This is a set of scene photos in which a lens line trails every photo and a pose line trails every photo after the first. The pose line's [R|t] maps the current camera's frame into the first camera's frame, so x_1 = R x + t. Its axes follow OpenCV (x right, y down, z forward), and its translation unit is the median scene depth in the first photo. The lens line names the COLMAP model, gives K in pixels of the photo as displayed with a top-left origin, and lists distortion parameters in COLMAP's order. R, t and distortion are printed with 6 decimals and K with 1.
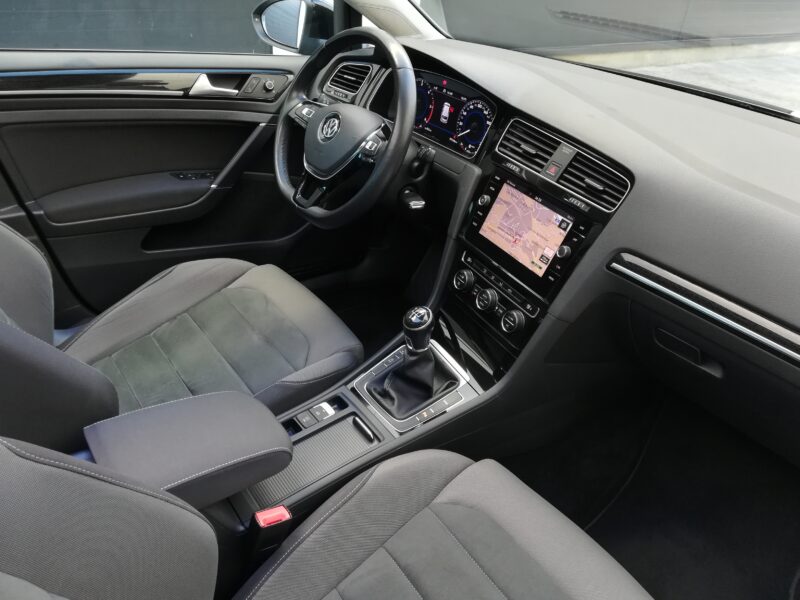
lens RADIAL K [[618.4, 0, 400.3], [0, 618.4, 307.8], [0, 0, 1]] dist [0.076575, -0.131878]
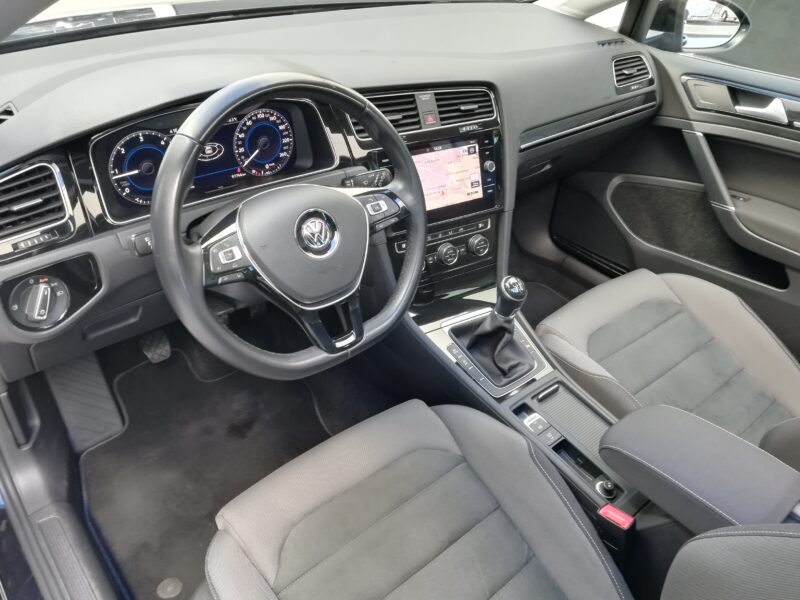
lens RADIAL K [[618.4, 0, 400.3], [0, 618.4, 307.8], [0, 0, 1]] dist [0.076575, -0.131878]
pose [[-0.051108, -0.668795, 0.741688, -0.727511], [0.463718, 0.641855, 0.610728, -0.660580], [-0.884508, 0.375147, 0.277328, 0.837625]]
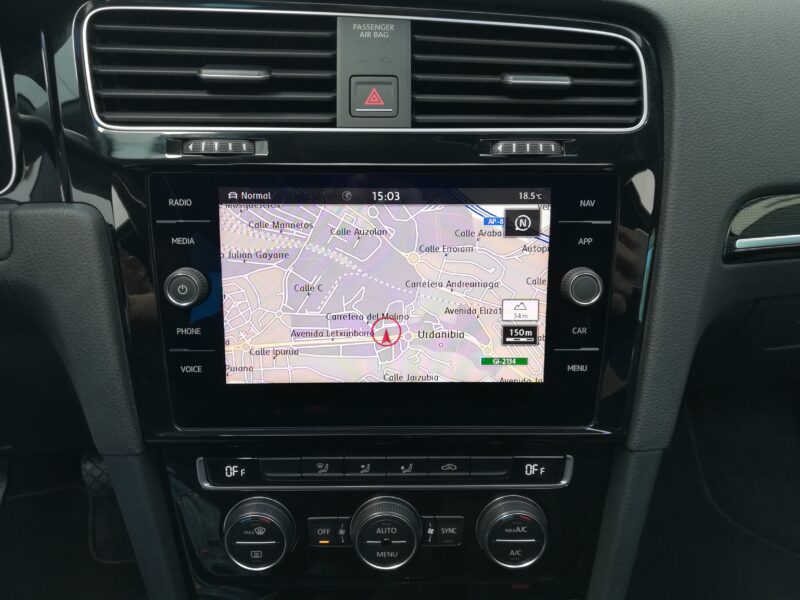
lens RADIAL K [[611.4, 0, 376.5], [0, 611.4, 314.4], [0, 0, 1]] dist [0.046250, -0.008874]
pose [[0.465239, -0.502807, 0.728517, -0.044219], [0.499785, 0.828487, 0.252636, -0.200799], [-0.730594, 0.246566, 0.636740, 0.790063]]
